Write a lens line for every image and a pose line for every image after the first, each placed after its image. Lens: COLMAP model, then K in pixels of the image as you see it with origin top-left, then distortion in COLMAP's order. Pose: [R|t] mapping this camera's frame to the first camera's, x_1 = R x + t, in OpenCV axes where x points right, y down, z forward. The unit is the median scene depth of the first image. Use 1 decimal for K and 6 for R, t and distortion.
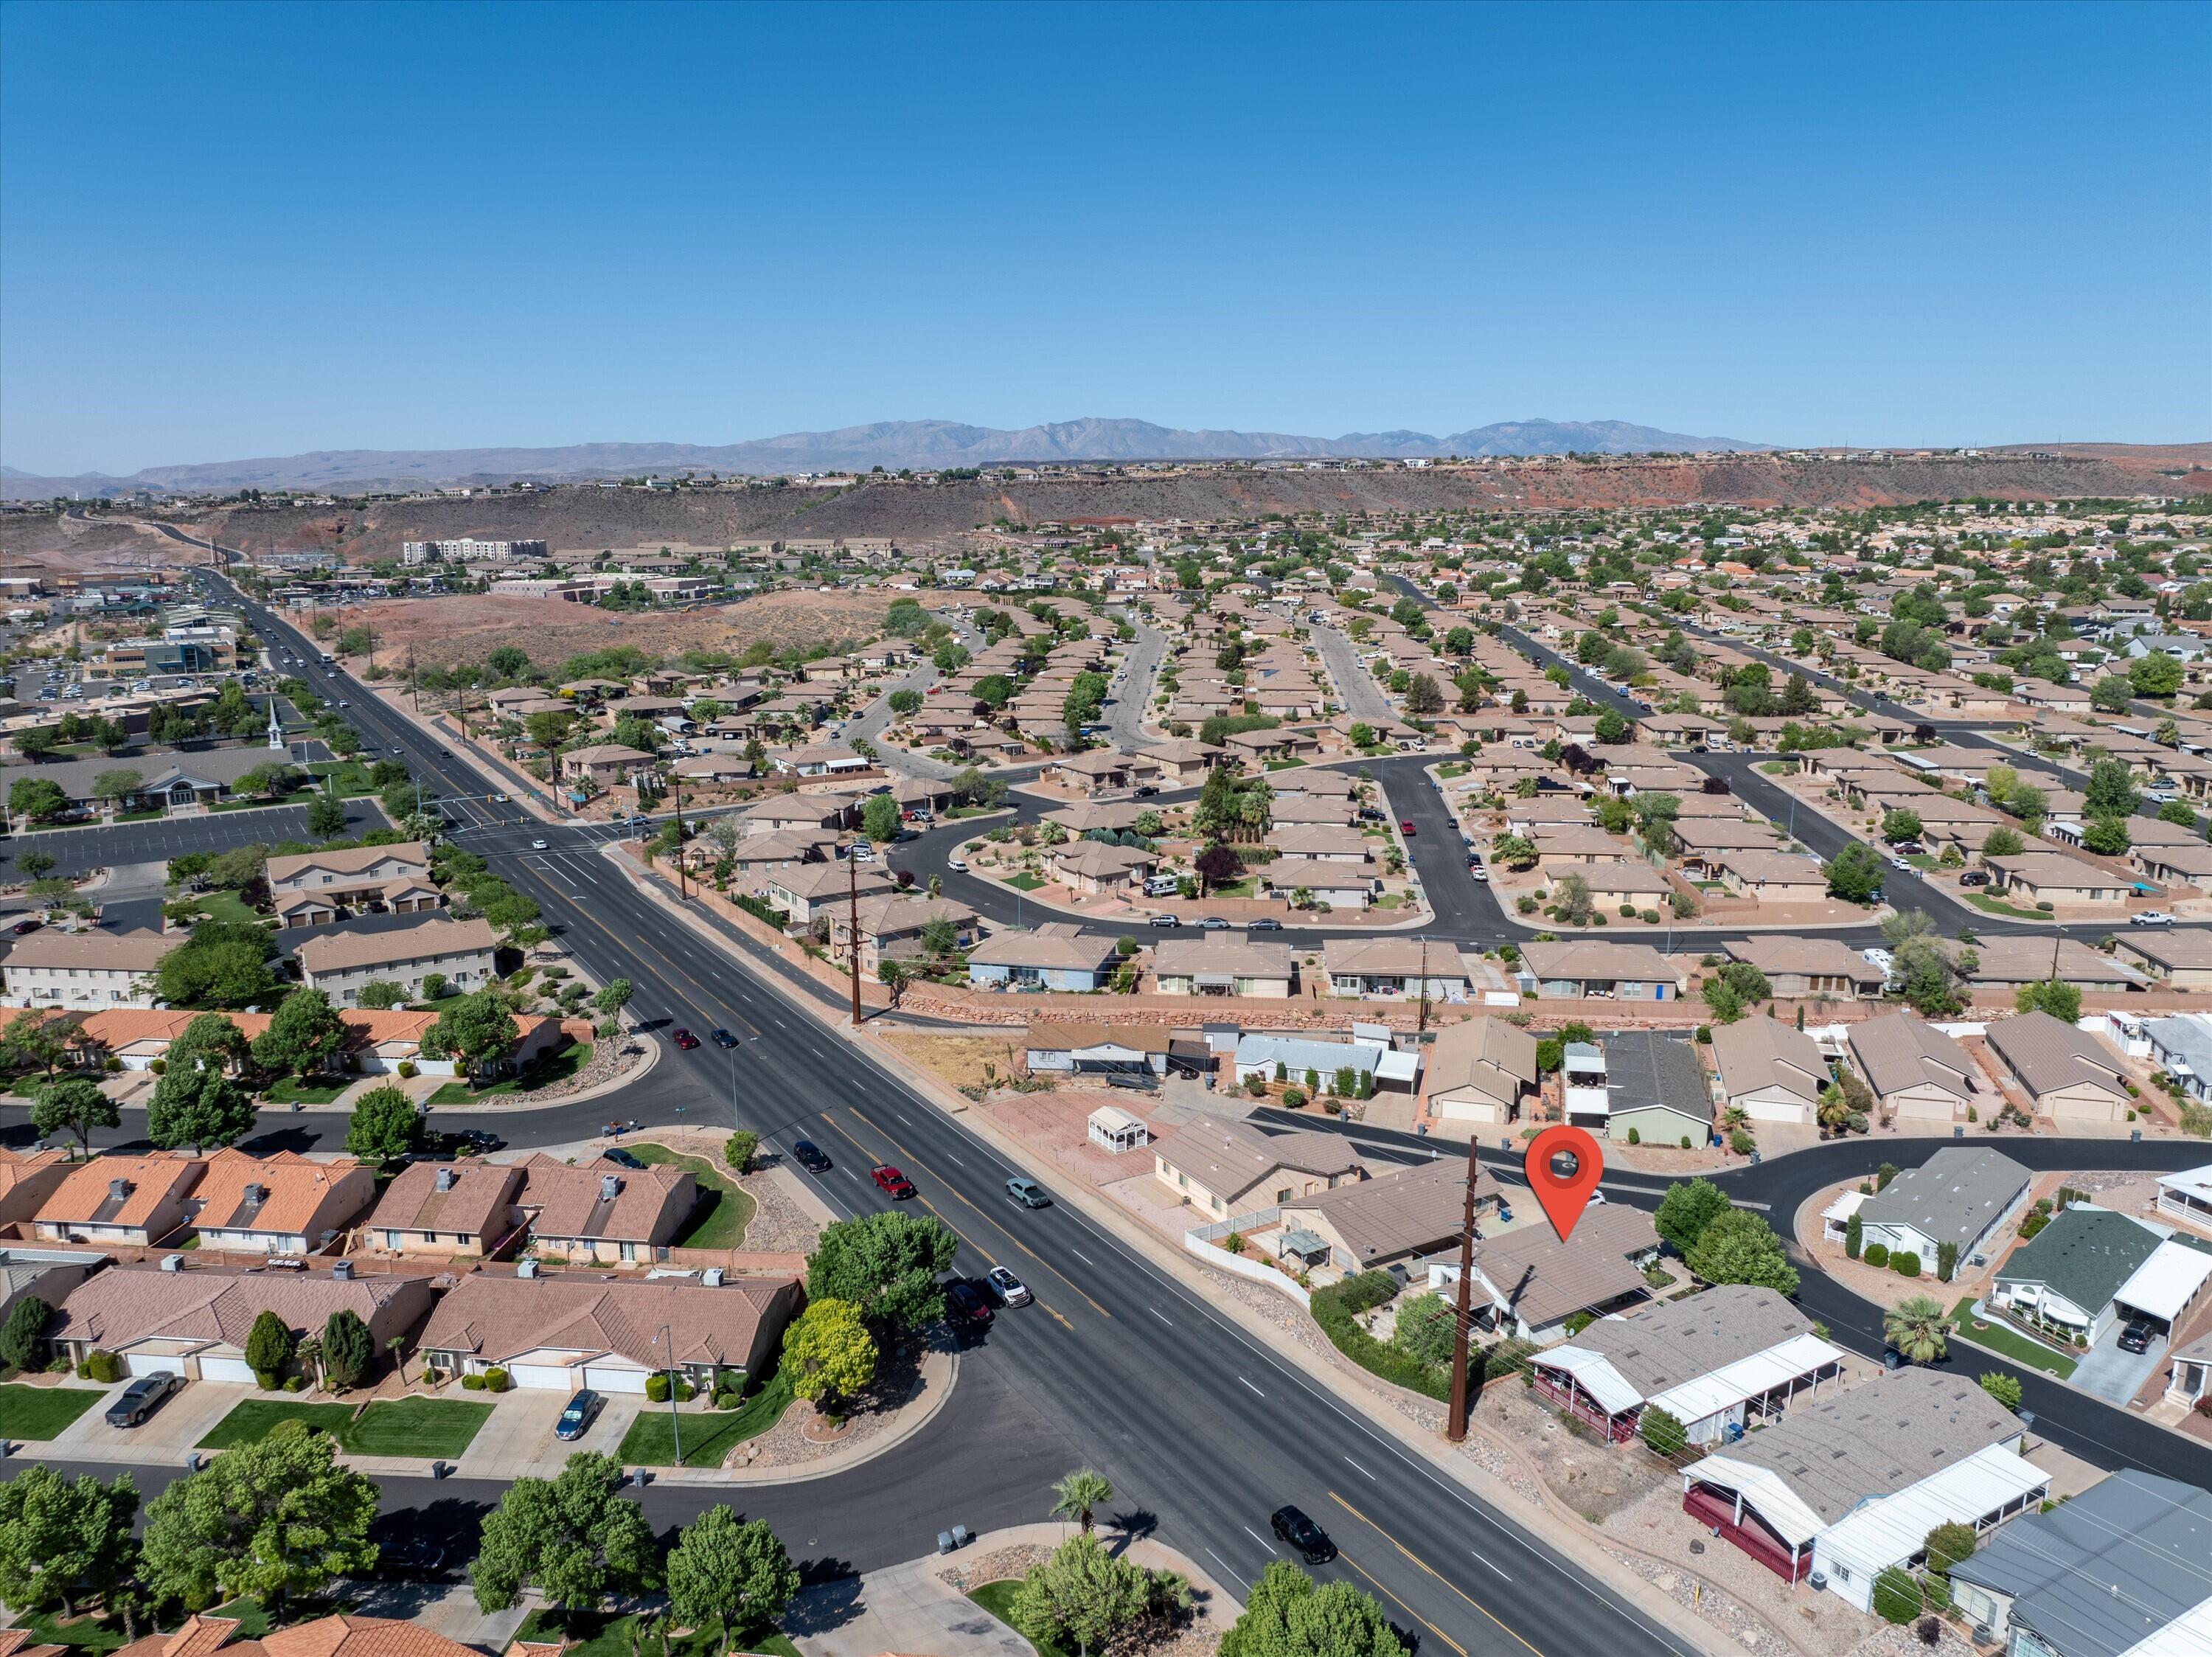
lens RADIAL K [[1551.0, 0, 1111.3], [0, 1551.0, 824.5], [0, 0, 1]] dist [-0.032690, 0.002854]
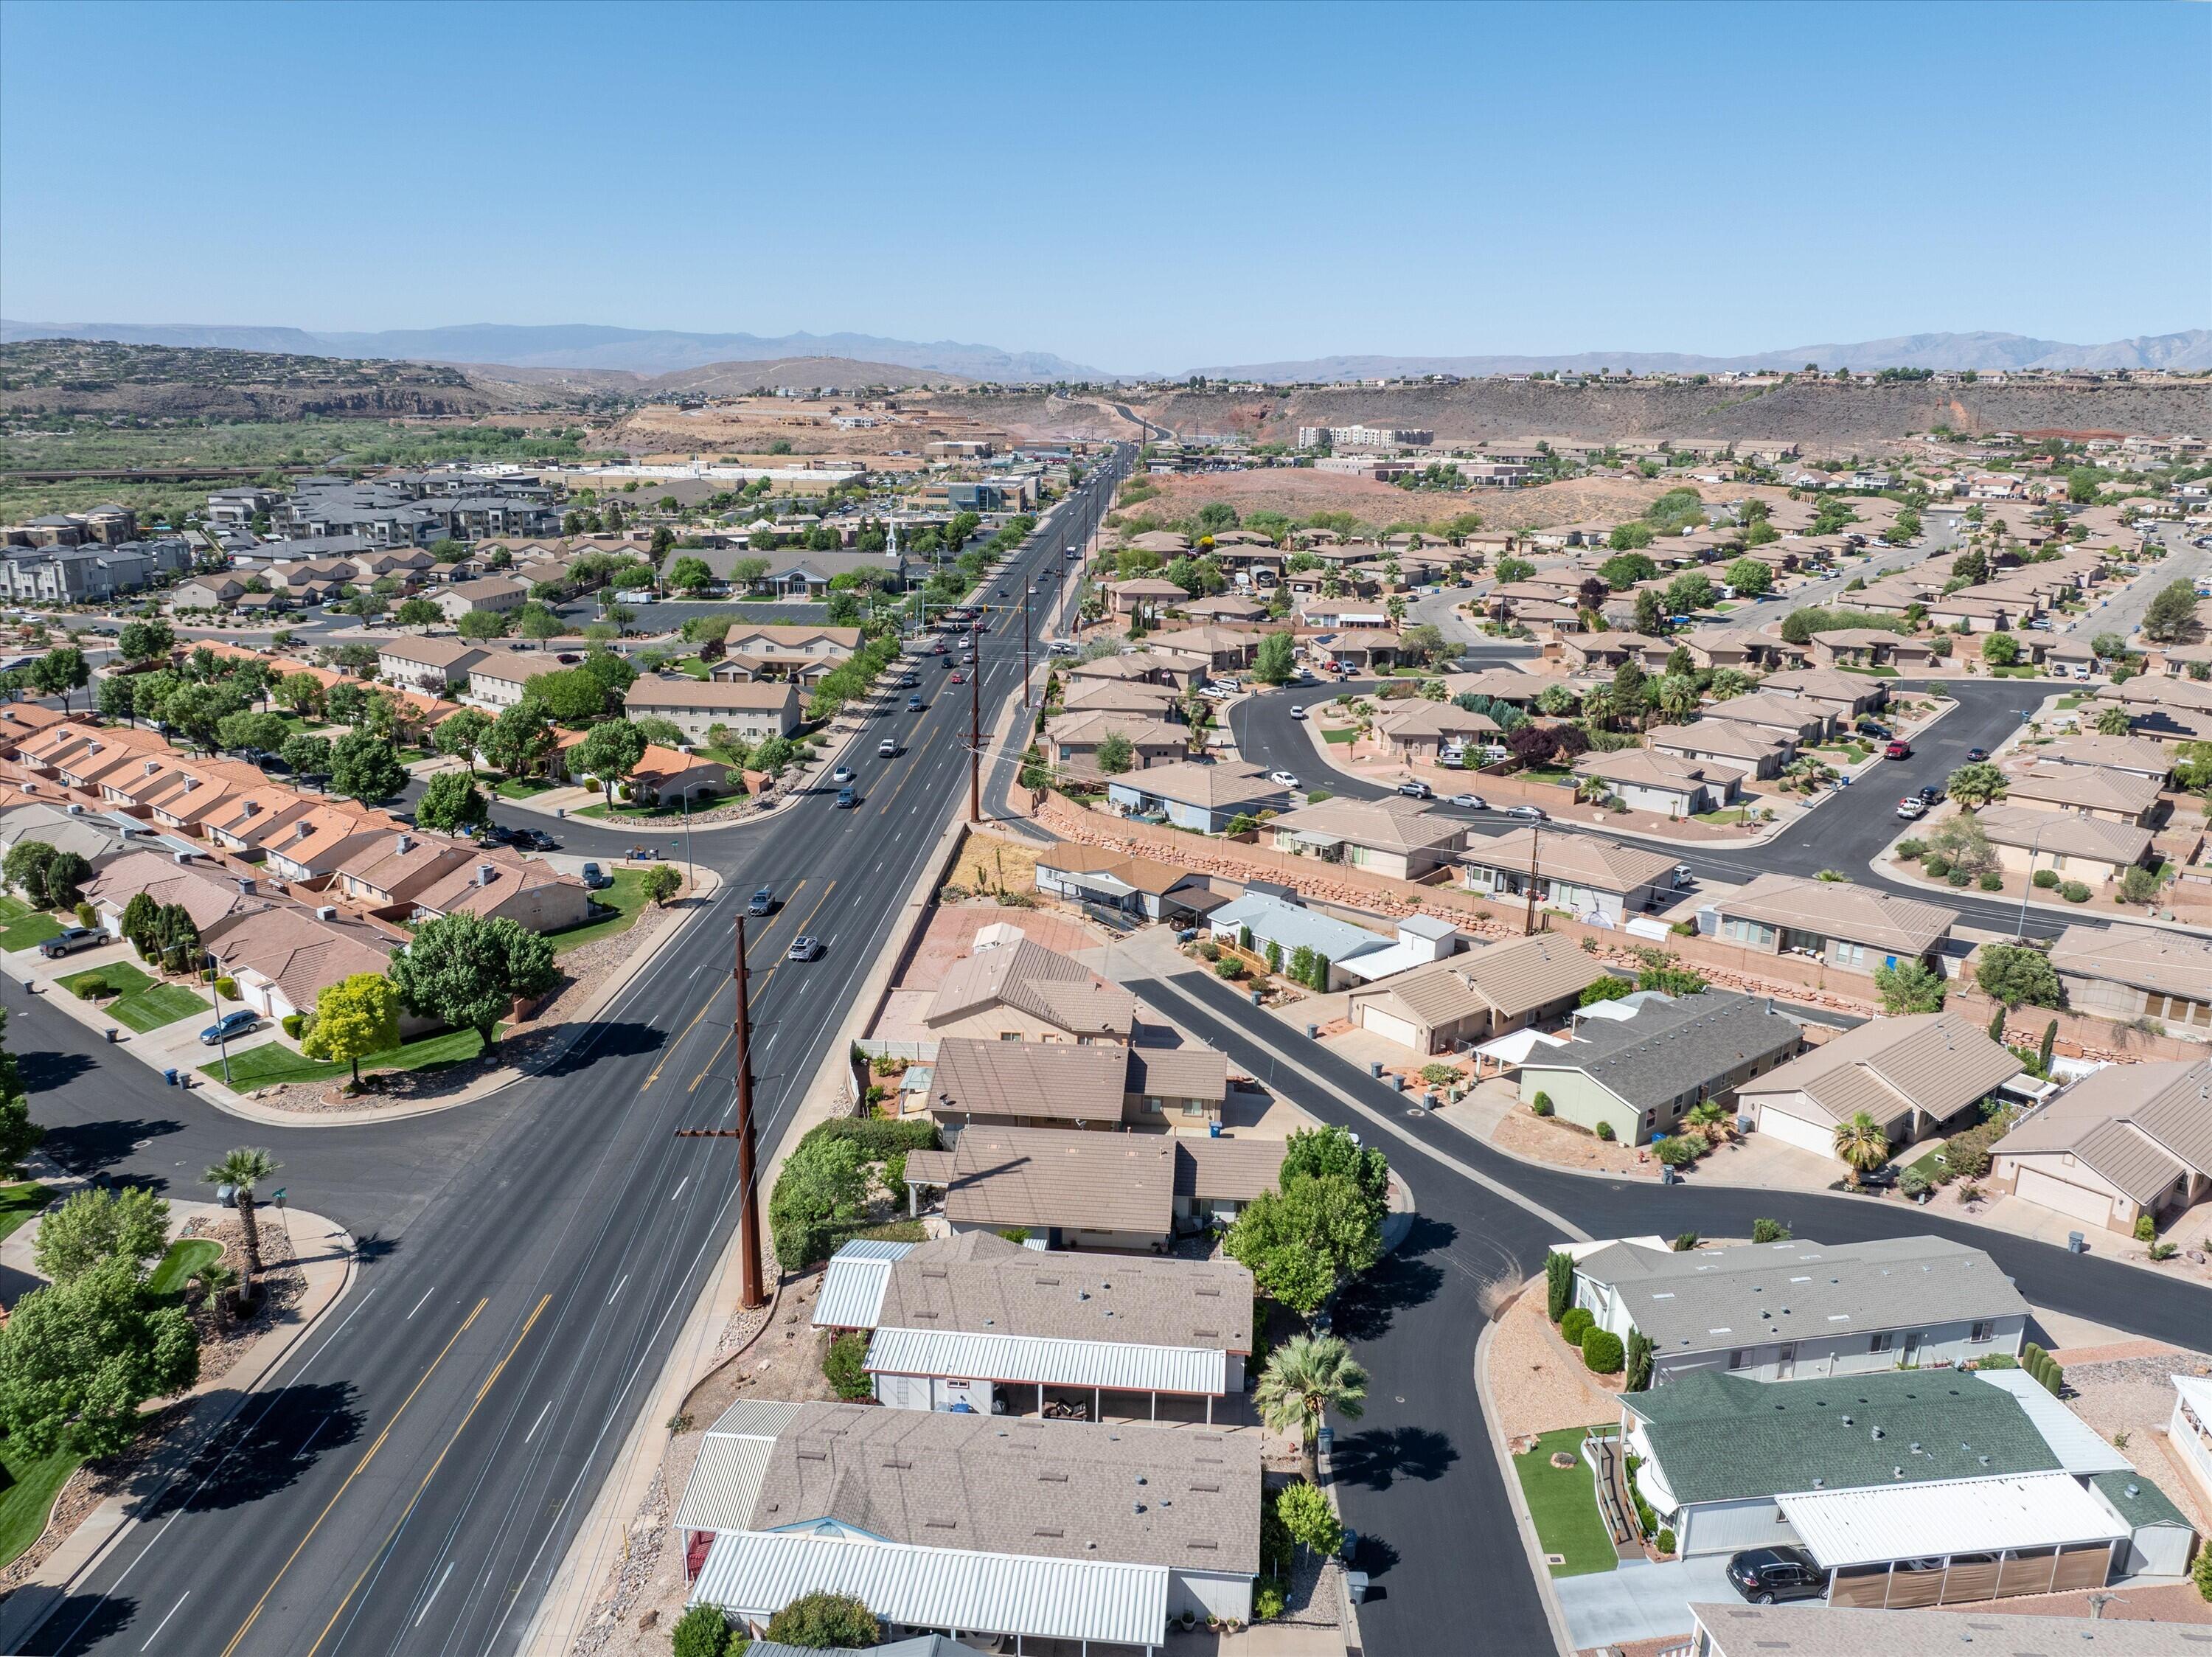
lens RADIAL K [[1595.5, 0, 1113.9], [0, 1595.5, 829.2], [0, 0, 1]] dist [-0.032724, -0.003100]
pose [[0.825243, 0.165342, -0.540033, 0.330512], [-0.138493, 0.986236, 0.090321, 0.025691], [0.547534, 0.000254, 0.836783, 0.179922]]
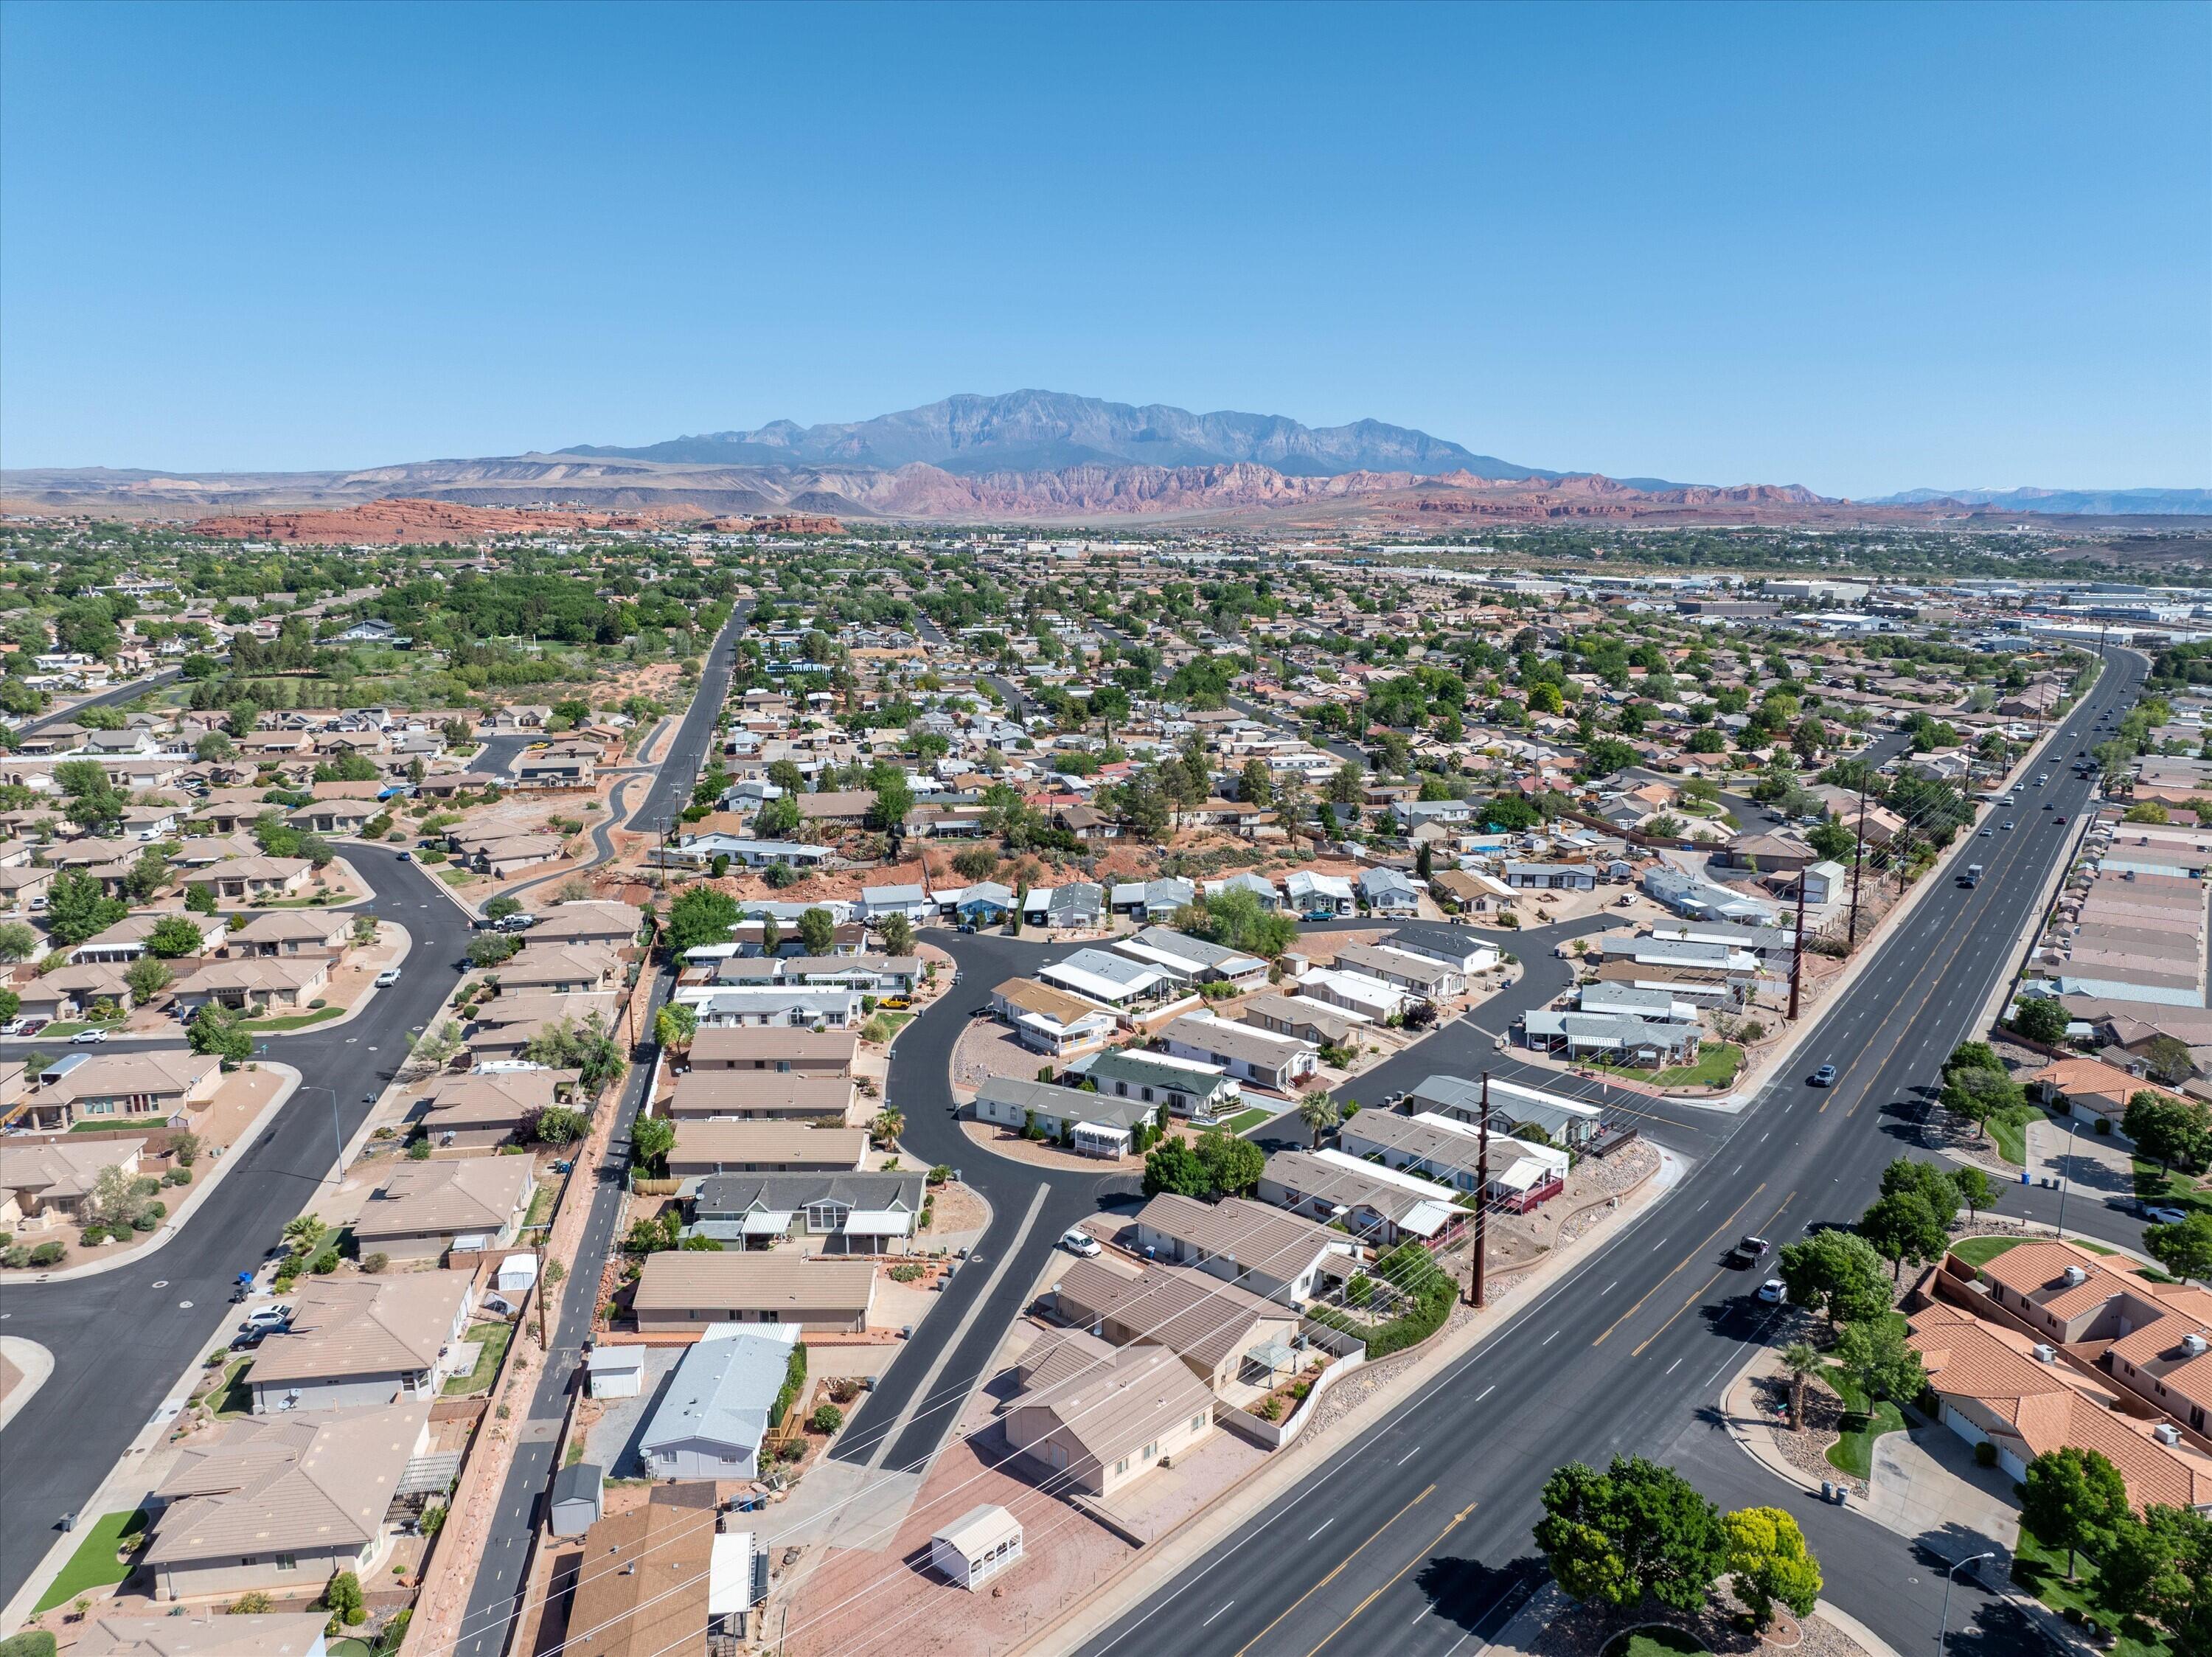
lens RADIAL K [[1560.0, 0, 1106.0], [0, 1560.0, 828.5], [0, 0, 1]] dist [-0.040499, 0.007821]
pose [[-0.268179, -0.173046, 0.947700, -0.374372], [0.204766, 0.951017, 0.231596, -0.154465], [-0.941356, 0.256166, -0.219609, 0.633964]]
